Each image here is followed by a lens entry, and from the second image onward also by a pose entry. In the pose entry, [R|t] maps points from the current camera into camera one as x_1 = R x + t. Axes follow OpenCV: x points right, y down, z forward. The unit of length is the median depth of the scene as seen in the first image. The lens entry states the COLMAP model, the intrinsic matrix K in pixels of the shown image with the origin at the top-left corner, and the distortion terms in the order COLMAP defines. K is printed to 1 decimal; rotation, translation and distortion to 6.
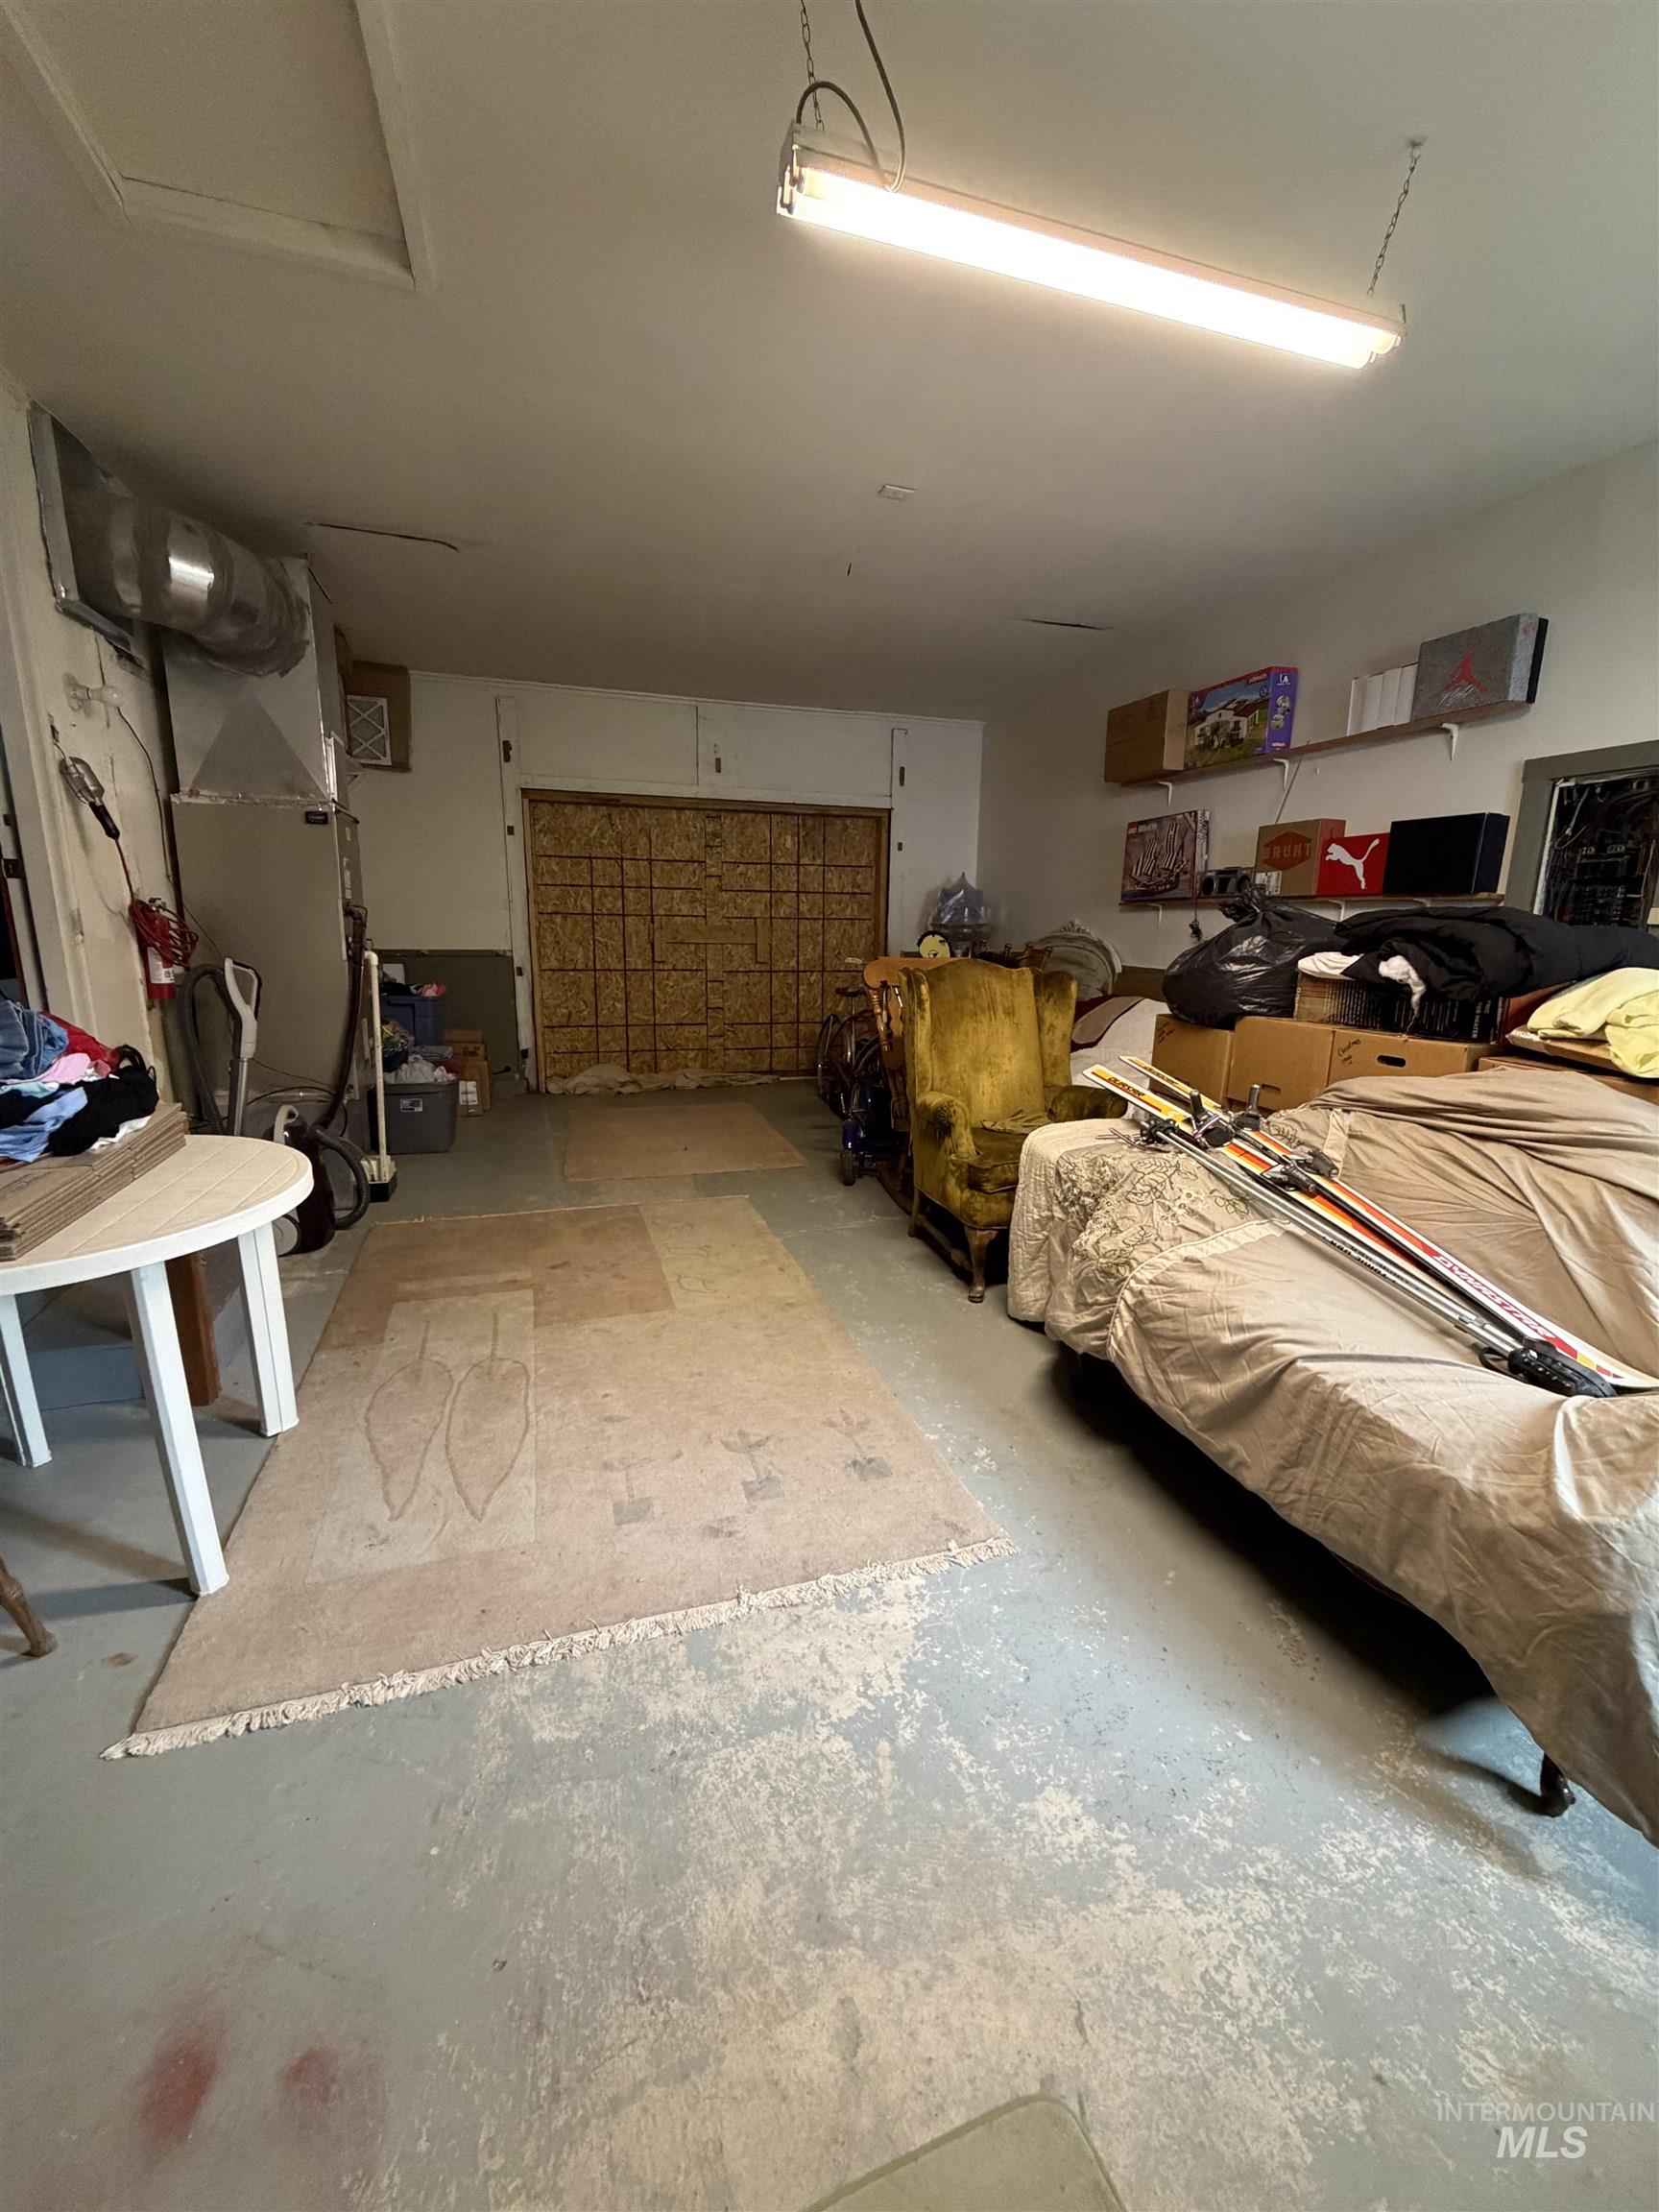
lens RADIAL K [[888.4, 0, 838.1], [0, 888.4, 1104.1], [0, 0, 1]] dist [-0.002039, -0.000047]
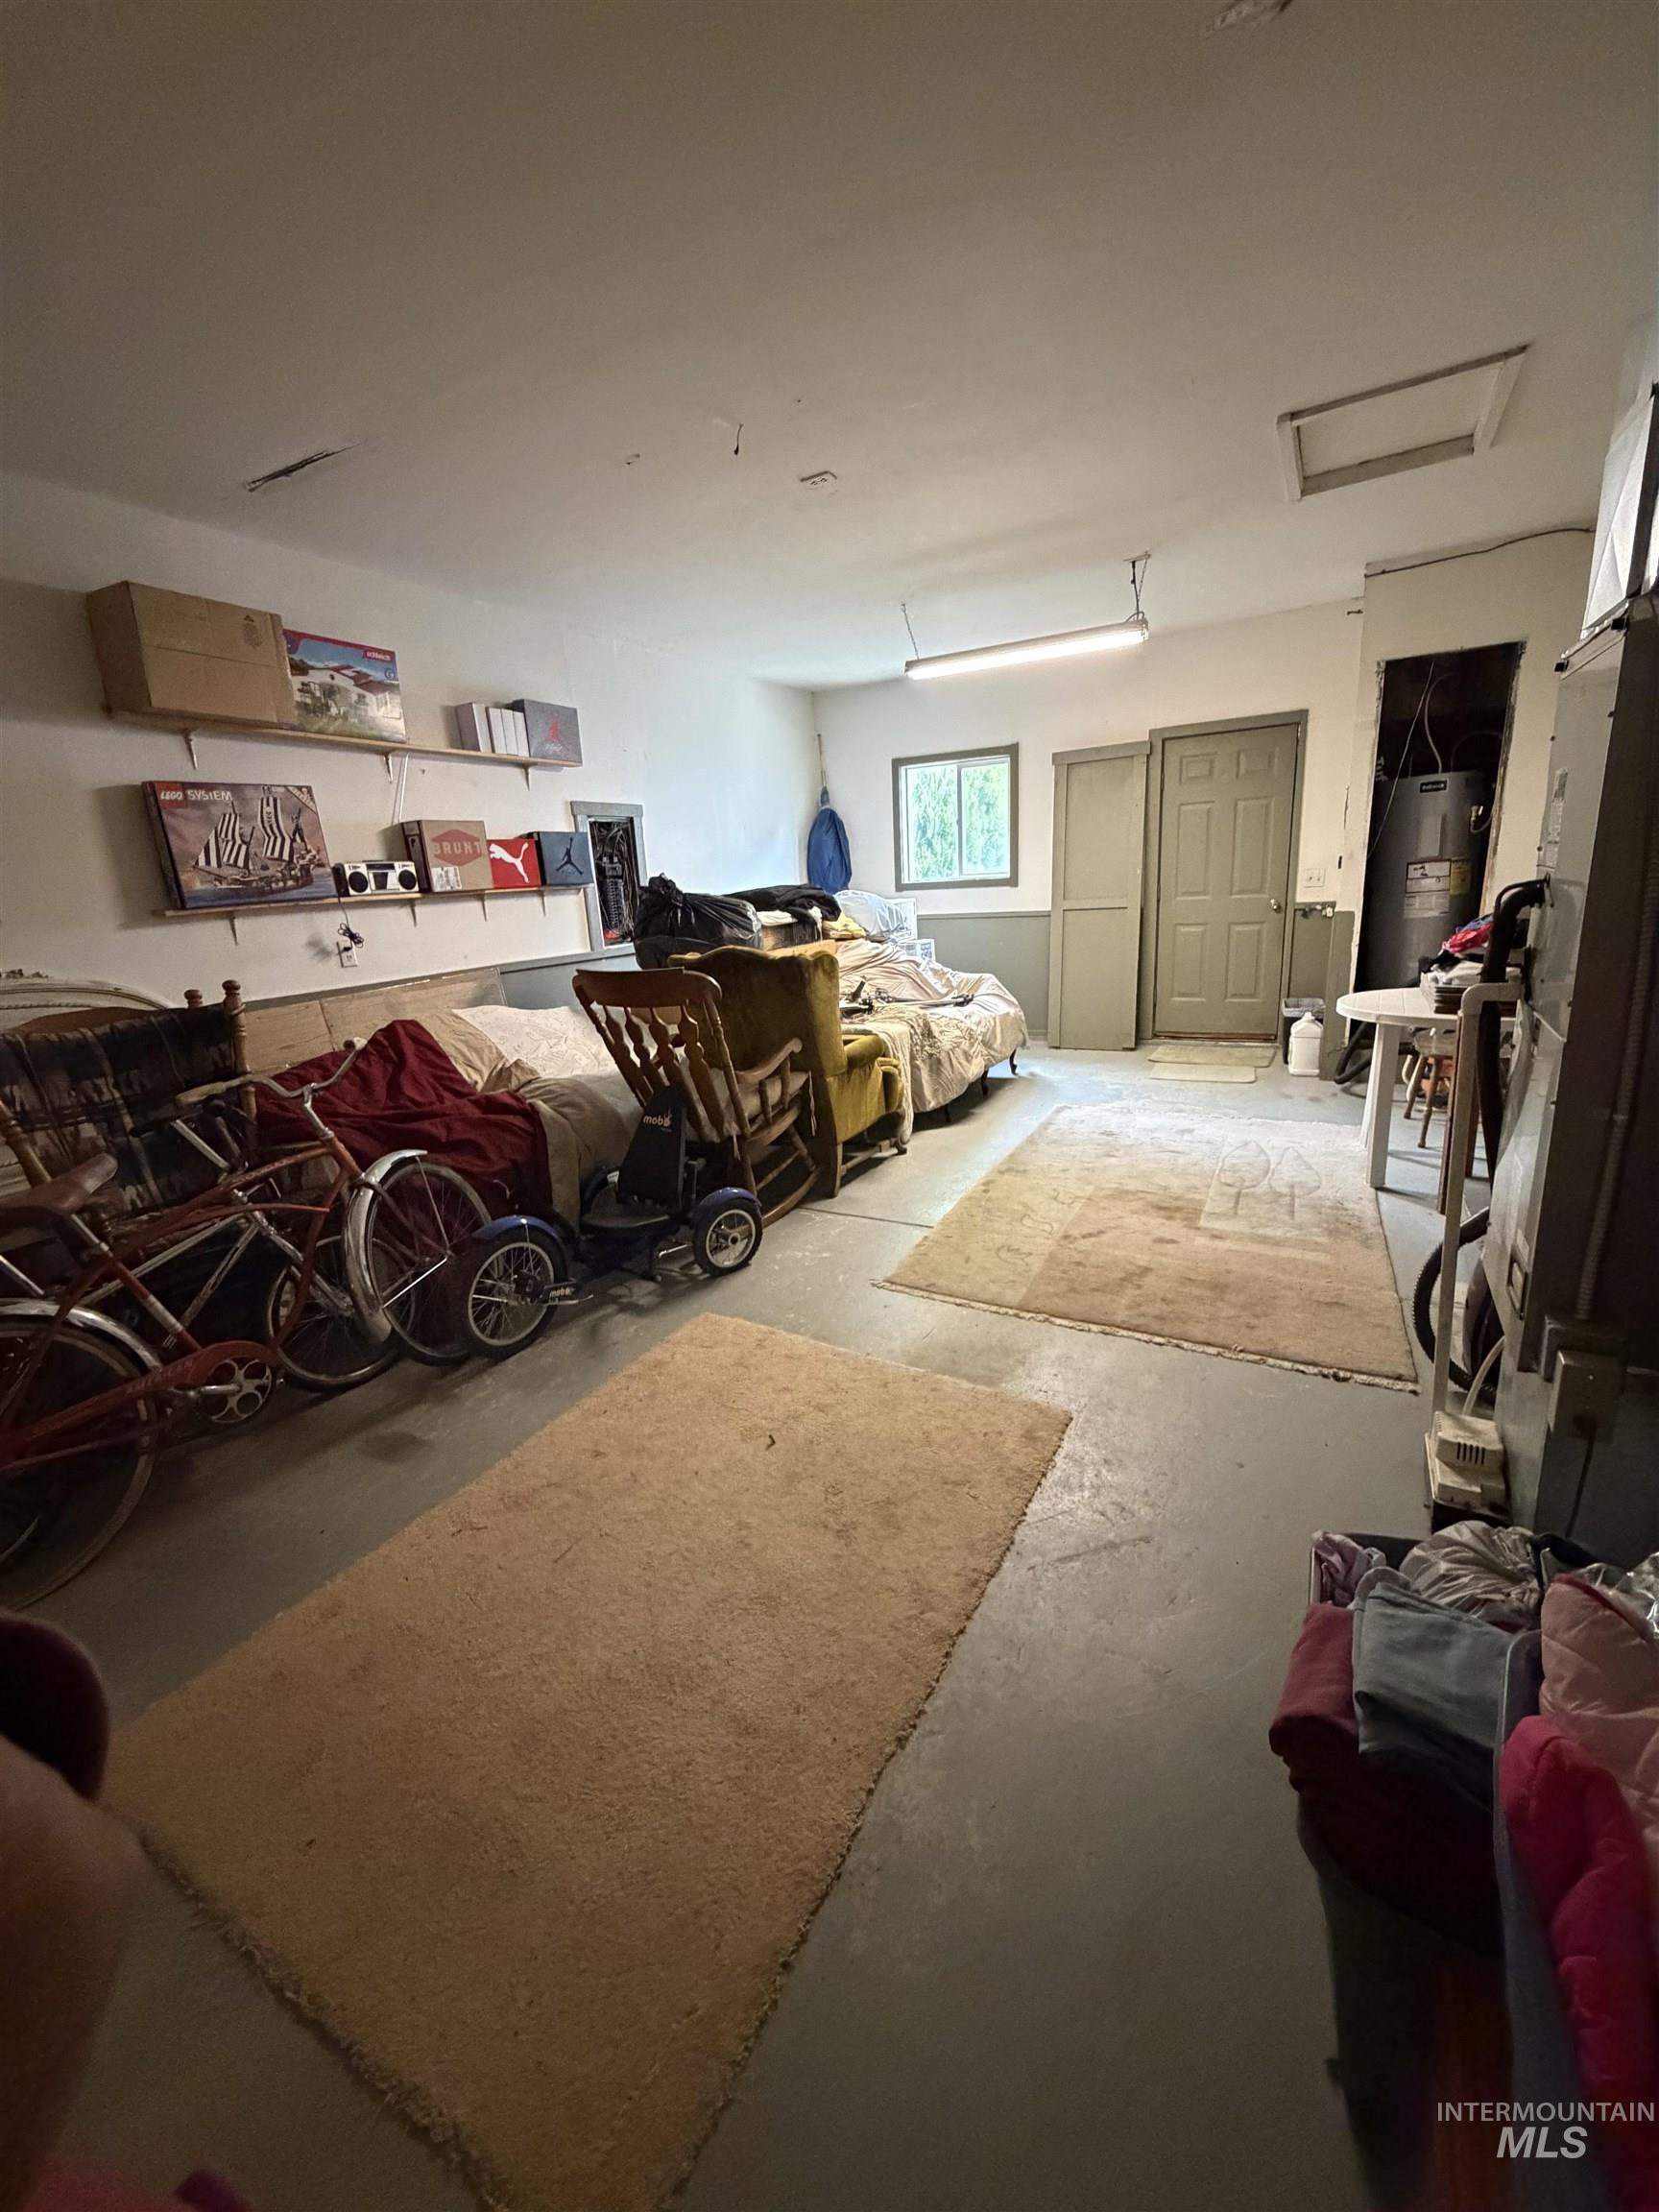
lens RADIAL K [[888.4, 0, 825.3], [0, 888.4, 1103.2], [0, 0, 1]] dist [-0.002039, -0.000047]
pose [[-0.679724, -0.164309, 0.714828, -1.346734], [0.194098, 0.899546, 0.391335, -0.770011], [-0.707320, 0.404746, -0.579551, 3.232702]]
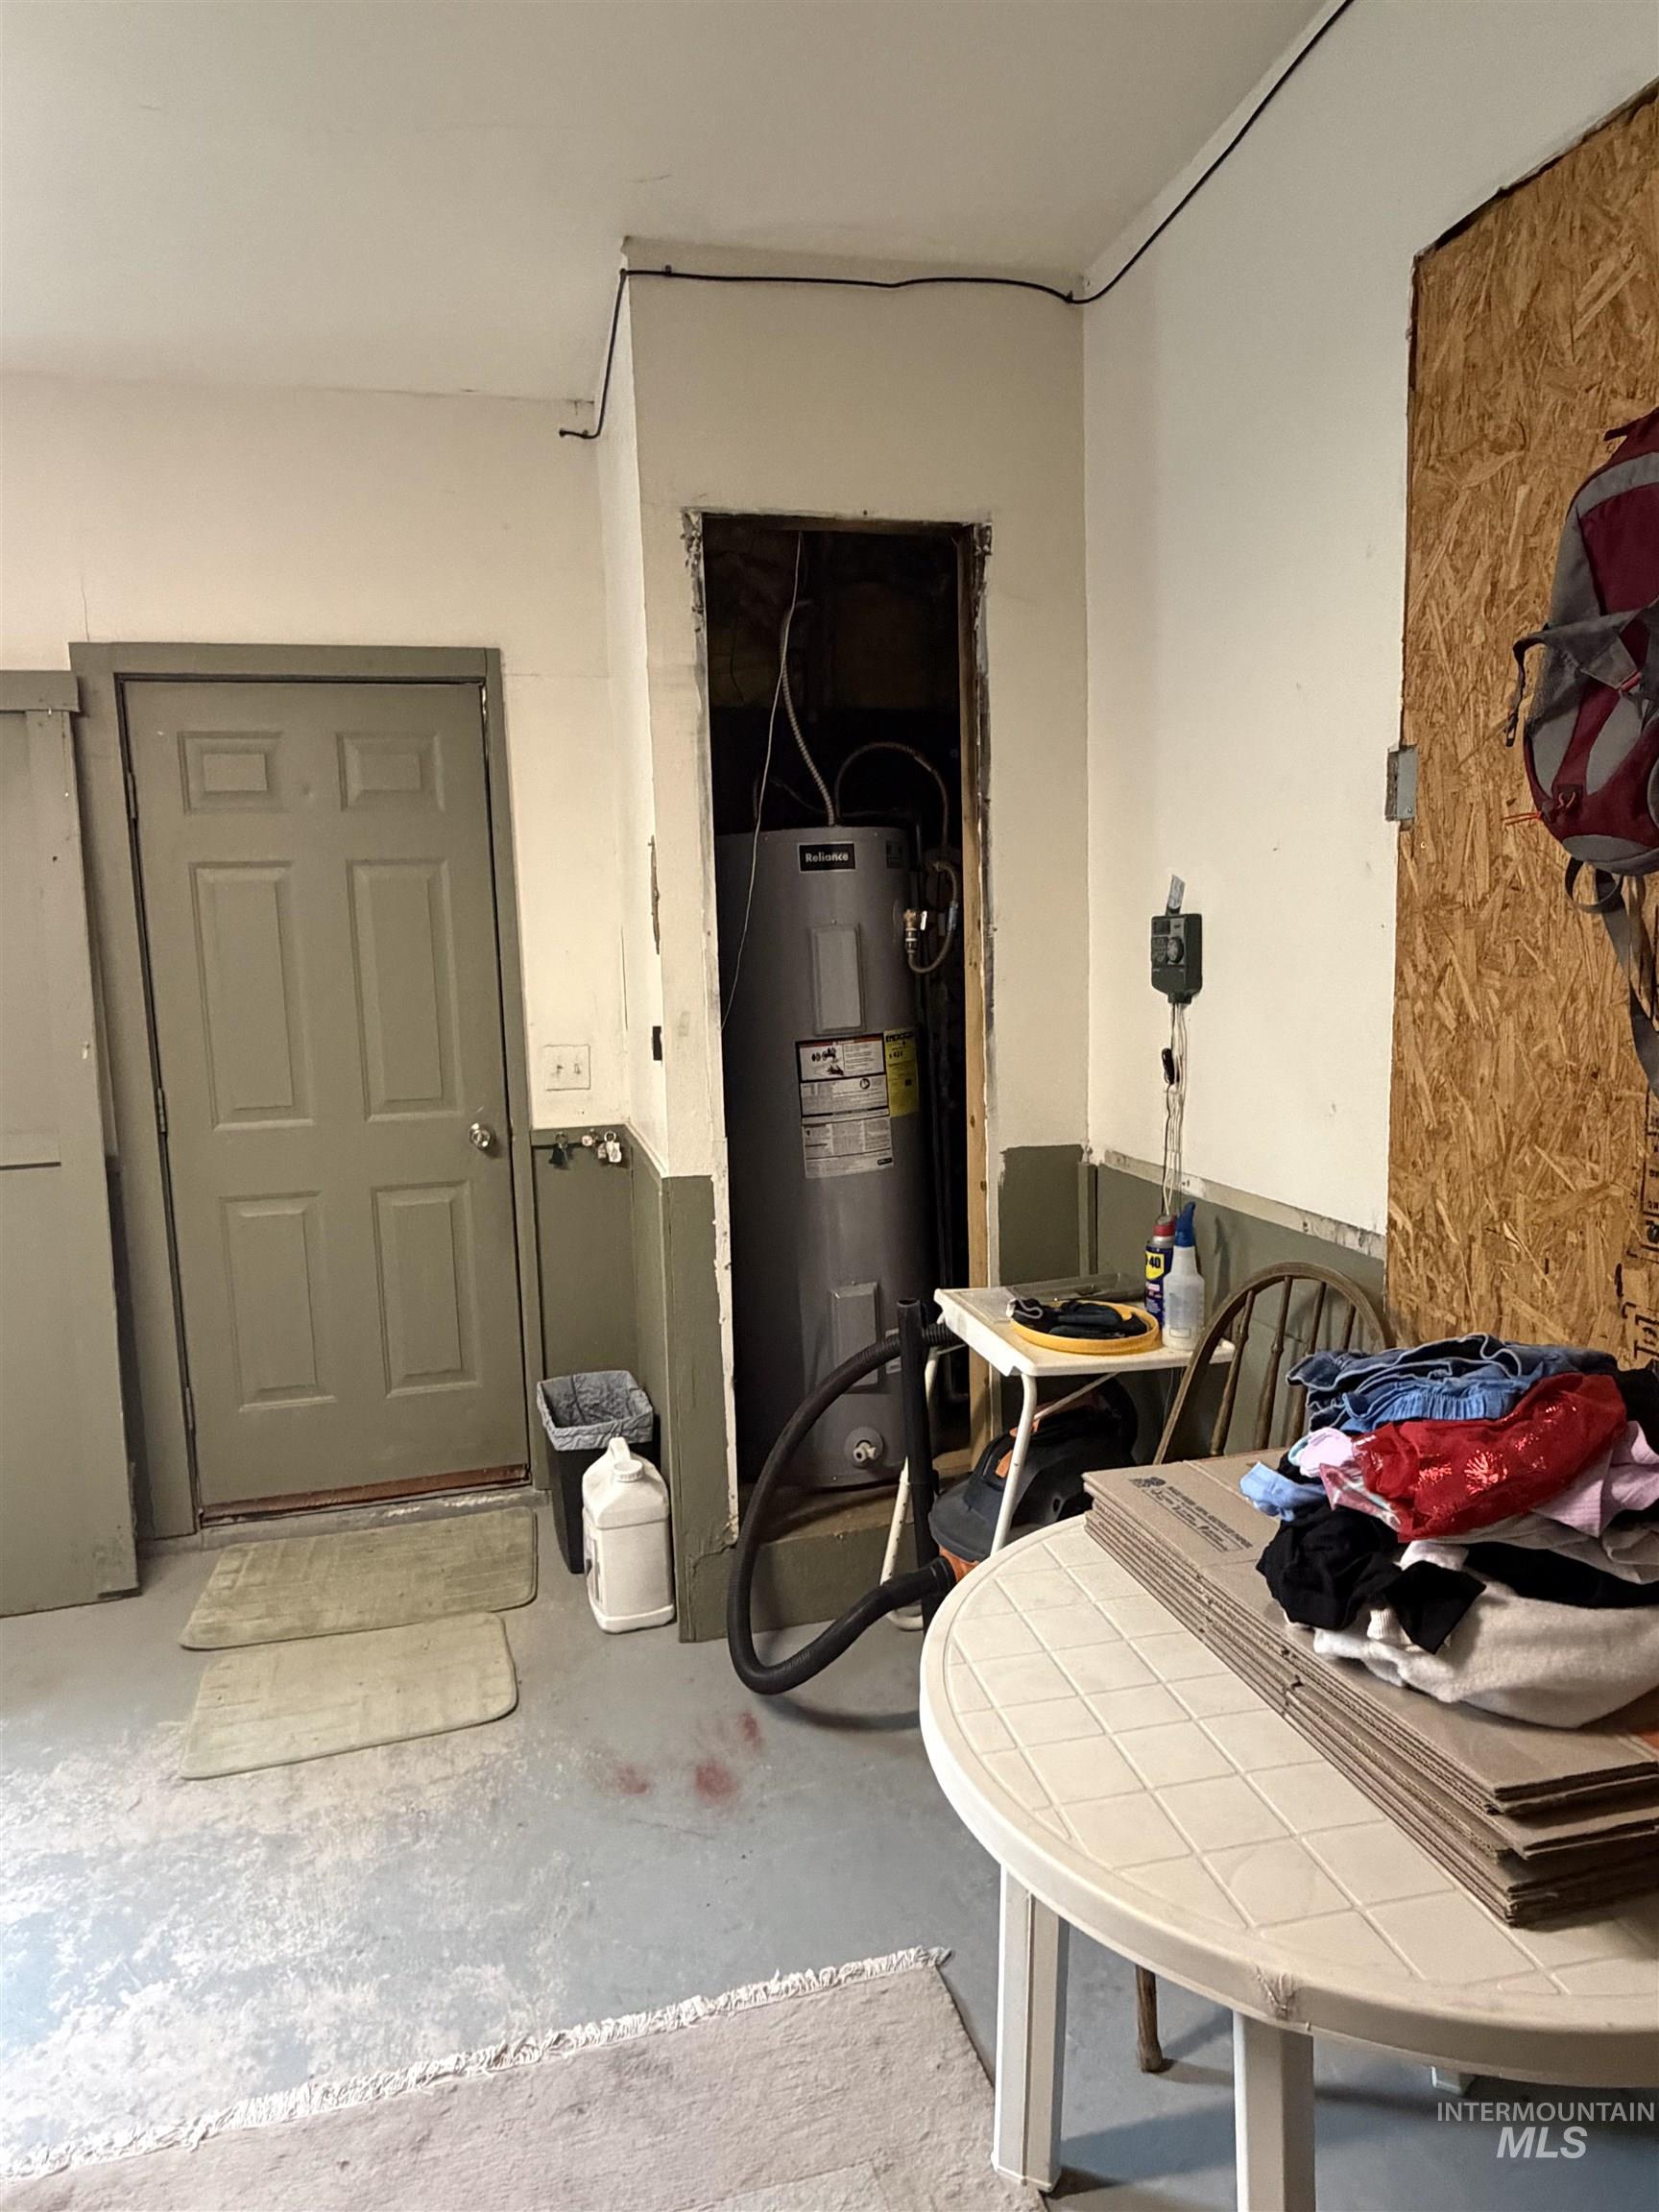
lens RADIAL K [[1413.3, 0, 822.2], [0, 1413.3, 1111.8], [0, 0, 1]] dist [0.033715, 0.000191]
pose [[-0.997086, 0.004219, 0.076171, -0.648280], [0.028840, 0.945217, 0.325167, -0.493100], [-0.070626, 0.326416, -0.942584, 1.713624]]
